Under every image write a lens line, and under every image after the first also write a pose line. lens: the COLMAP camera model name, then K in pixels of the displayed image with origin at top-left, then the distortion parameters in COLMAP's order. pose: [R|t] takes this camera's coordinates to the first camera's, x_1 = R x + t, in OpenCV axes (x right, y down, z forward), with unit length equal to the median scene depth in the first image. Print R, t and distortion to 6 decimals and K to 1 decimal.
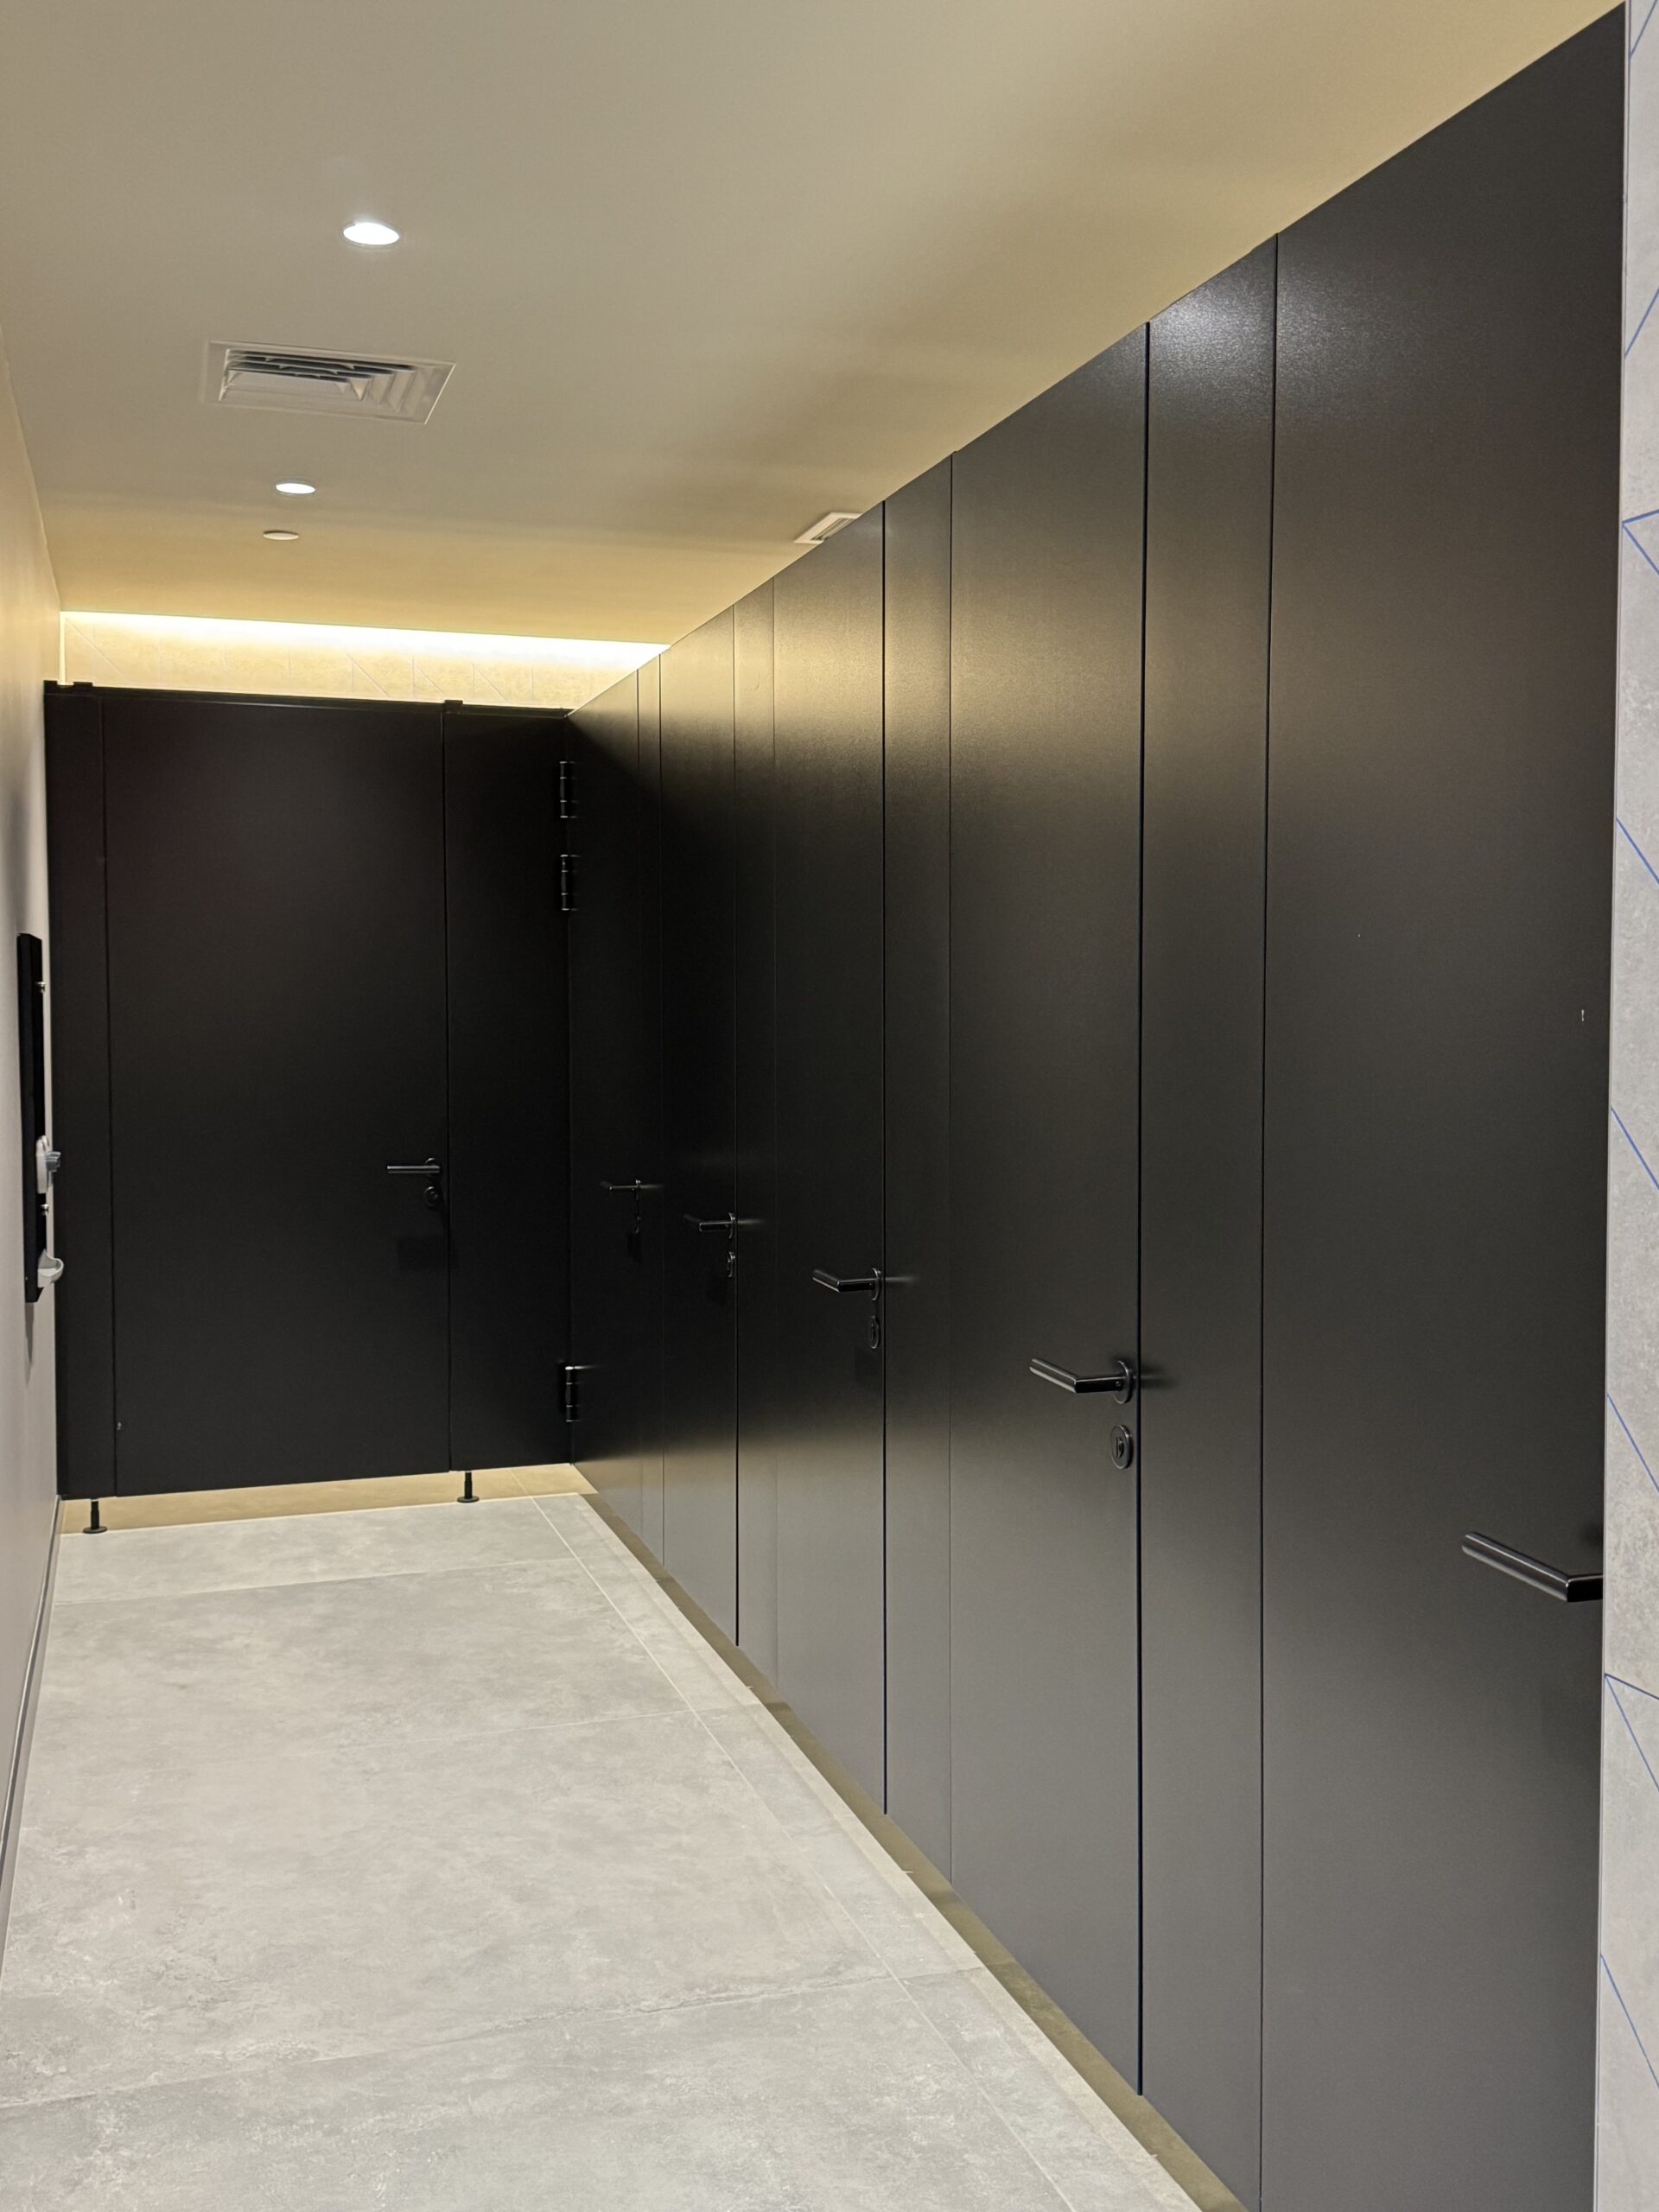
lens RADIAL K [[2231.5, 0, 829.5], [0, 2231.5, 1106.0], [0, 0, 1]] dist [0.120410, -0.305825]
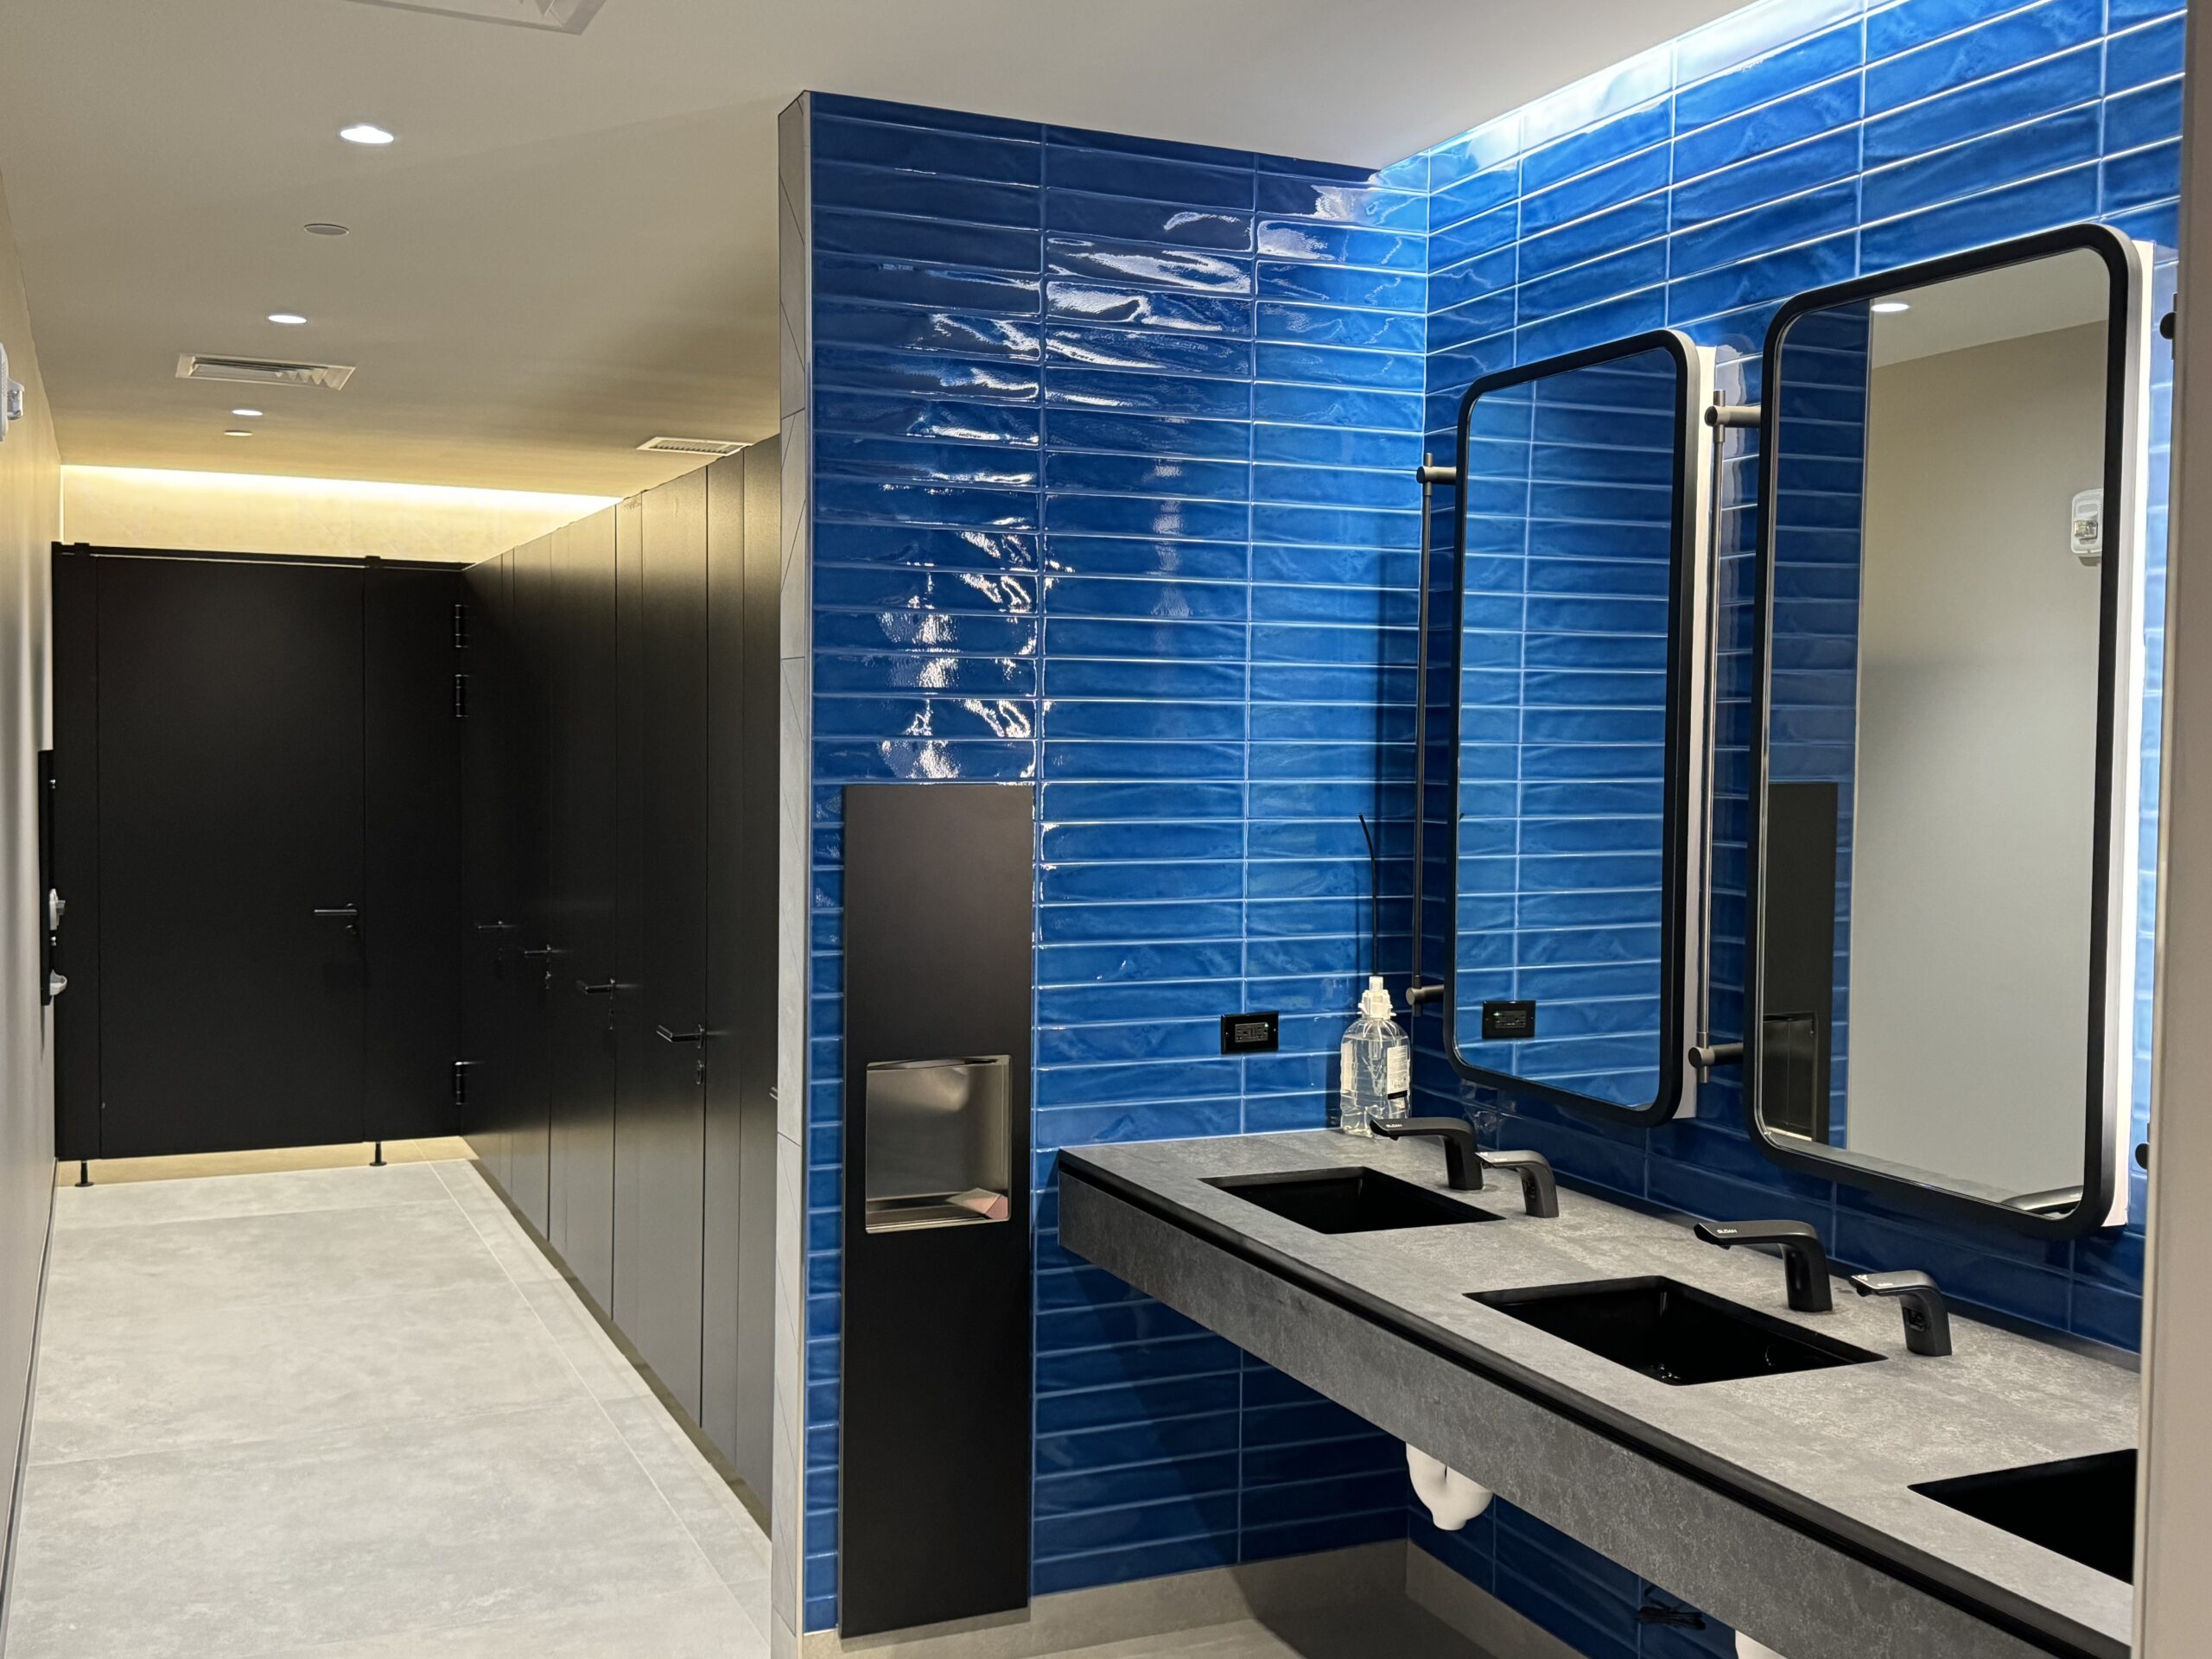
lens RADIAL K [[2231.5, 0, 1106.0], [0, 2231.5, 829.5], [0, 0, 1]] dist [0.120410, -0.305825]
pose [[0.993071, 0.008517, 0.117210, 0.163959], [-0.007633, 0.999939, -0.007988, -0.020779], [-0.117271, 0.007038, 0.993075, -0.563336]]
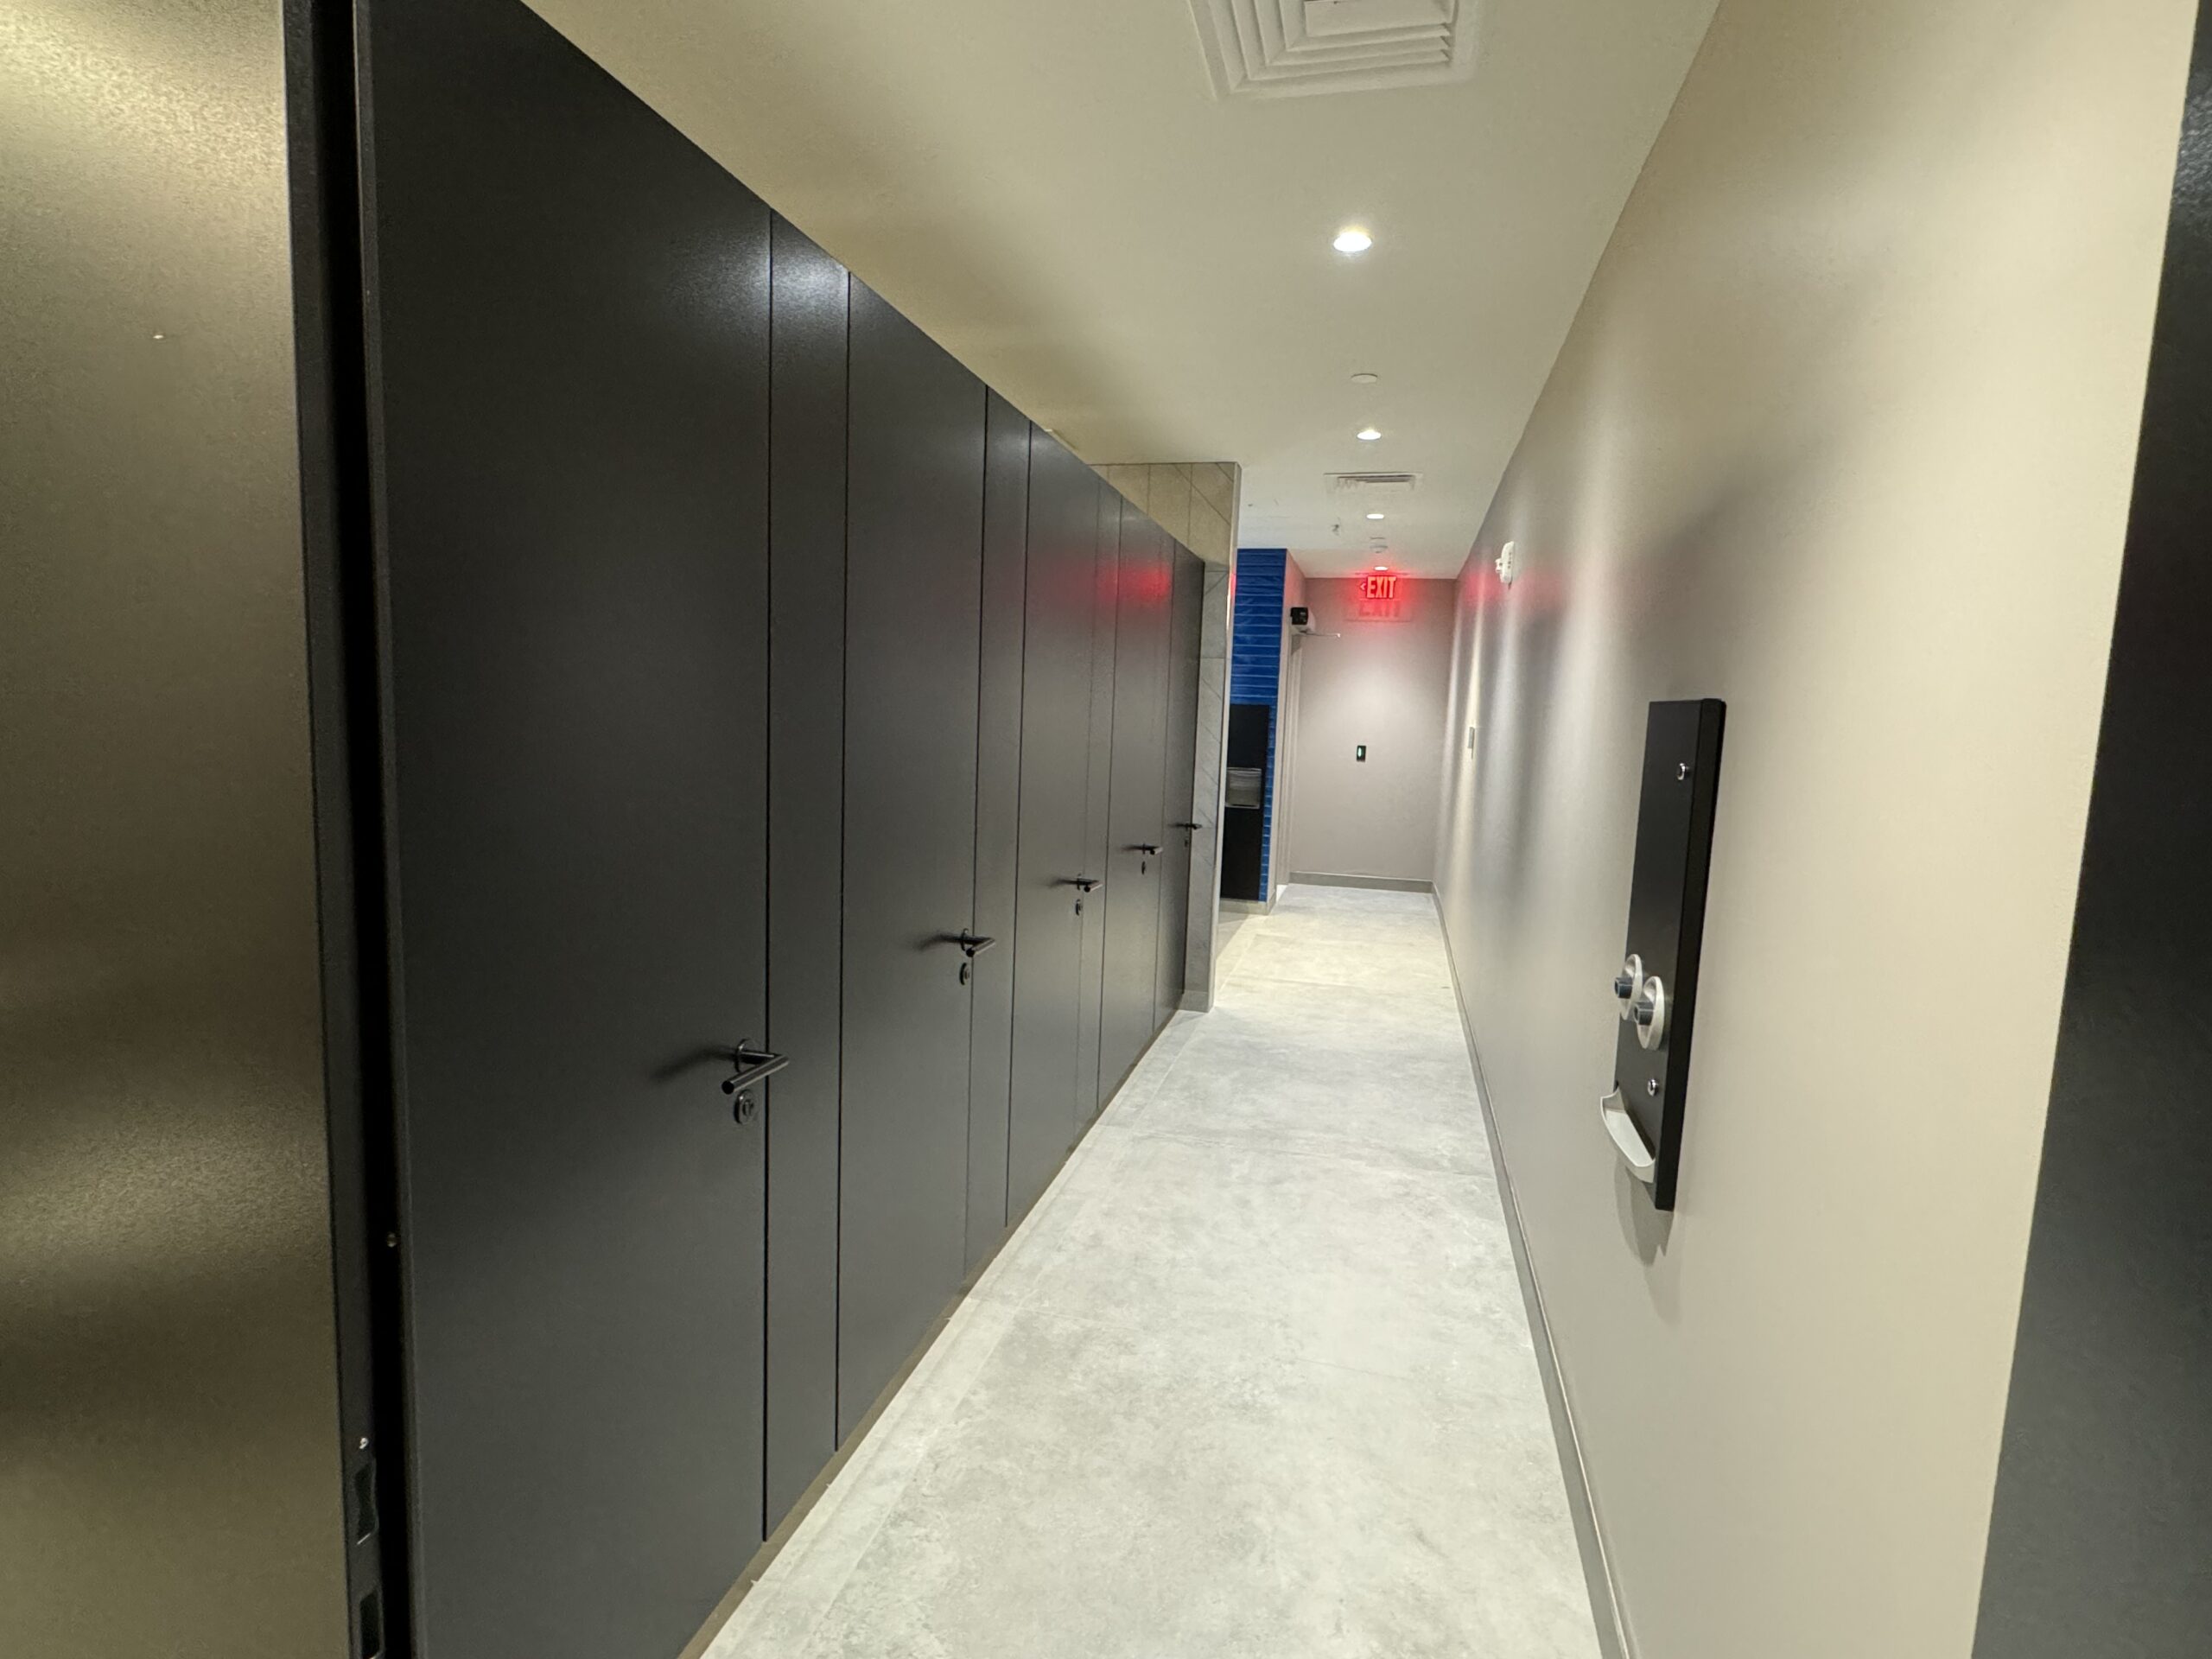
lens RADIAL K [[1119.4, 0, 1106.0], [0, 1119.4, 829.5], [0, 0, 1]] dist [0.000083, -0.000268]
pose [[-0.853530, -0.088490, 0.513475, -0.438927], [-0.011047, 0.988325, 0.151960, -0.100258], [-0.520927, 0.124030, -0.844542, 1.610450]]
